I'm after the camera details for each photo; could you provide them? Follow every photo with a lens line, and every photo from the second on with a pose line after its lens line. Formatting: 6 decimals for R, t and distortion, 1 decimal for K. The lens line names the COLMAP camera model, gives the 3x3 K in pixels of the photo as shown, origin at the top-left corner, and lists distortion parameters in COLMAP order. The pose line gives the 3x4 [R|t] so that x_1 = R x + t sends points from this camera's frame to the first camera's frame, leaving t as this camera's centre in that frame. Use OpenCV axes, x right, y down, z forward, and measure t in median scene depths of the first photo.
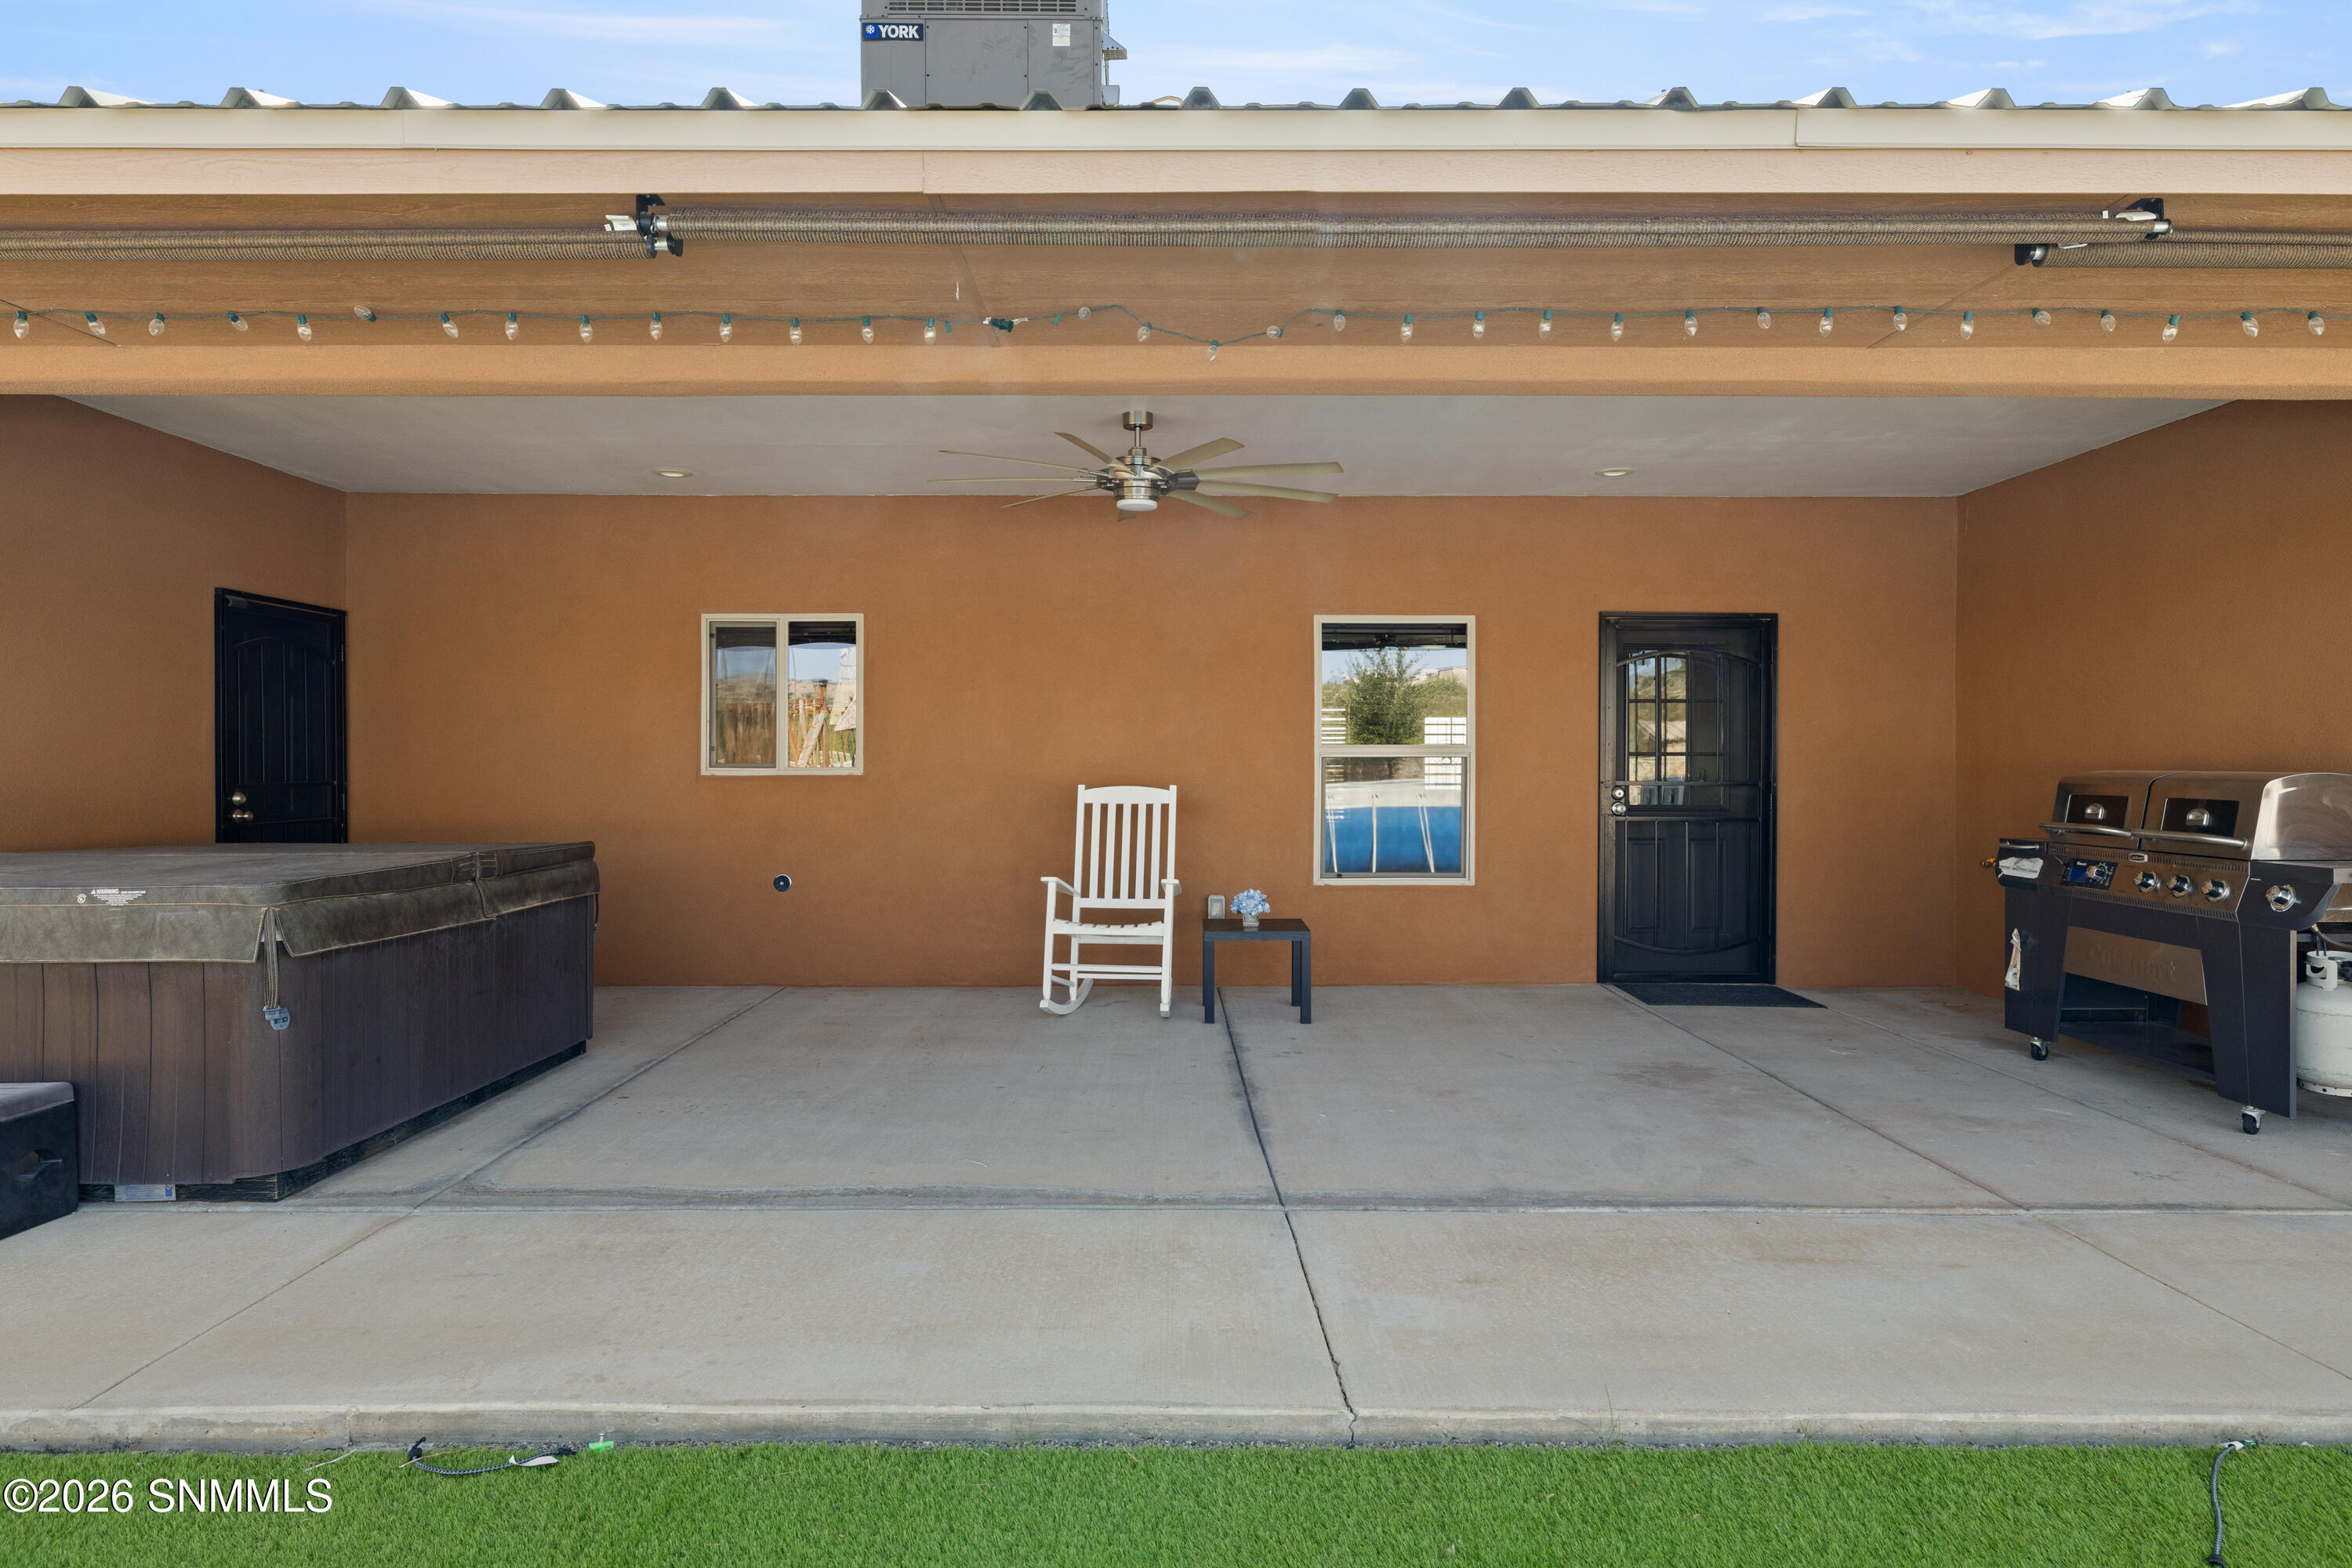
lens RADIAL K [[1269.9, 0, 1169.9], [0, 1269.9, 775.3], [0, 0, 1]] dist [0.003069, -0.001779]
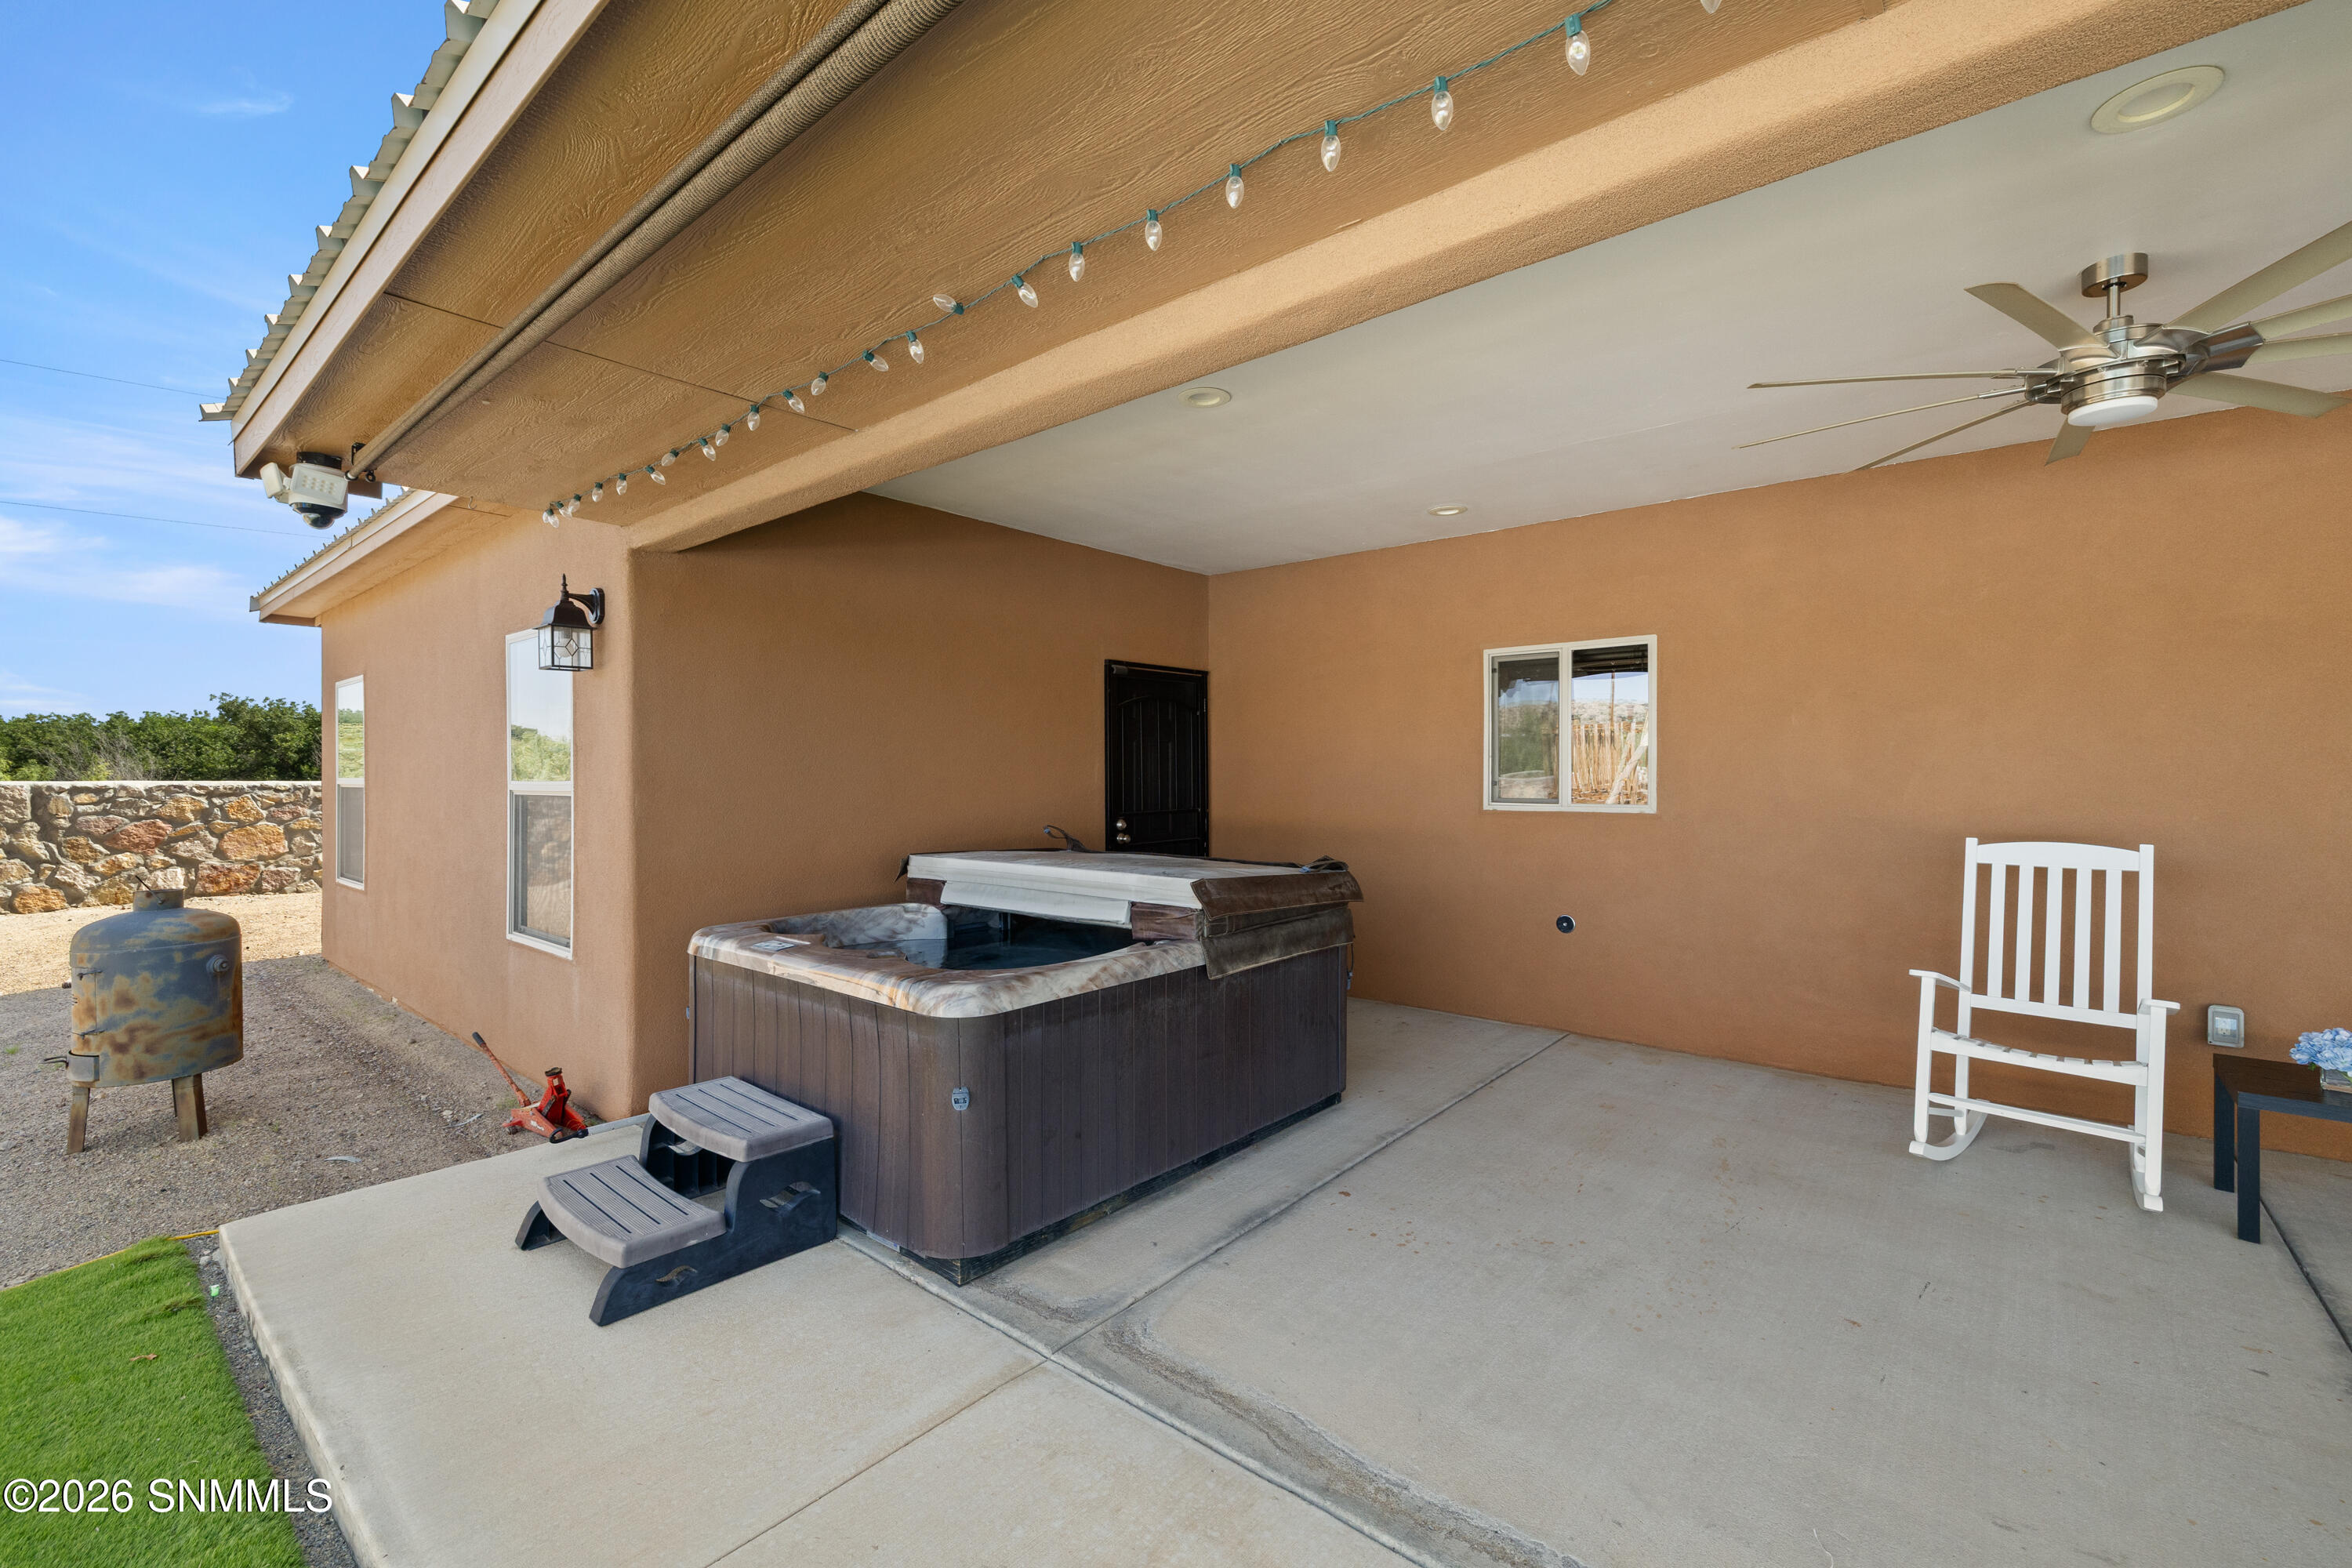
lens RADIAL K [[1004.4, 0, 1165.3], [0, 1004.4, 772.3], [0, 0, 1]] dist [0.001604, -0.000297]
pose [[0.757008, -0.002617, -0.653400, -0.047360], [-0.005240, 0.999936, -0.010076, -0.024885], [0.653385, 0.011051, 0.756945, 0.280306]]
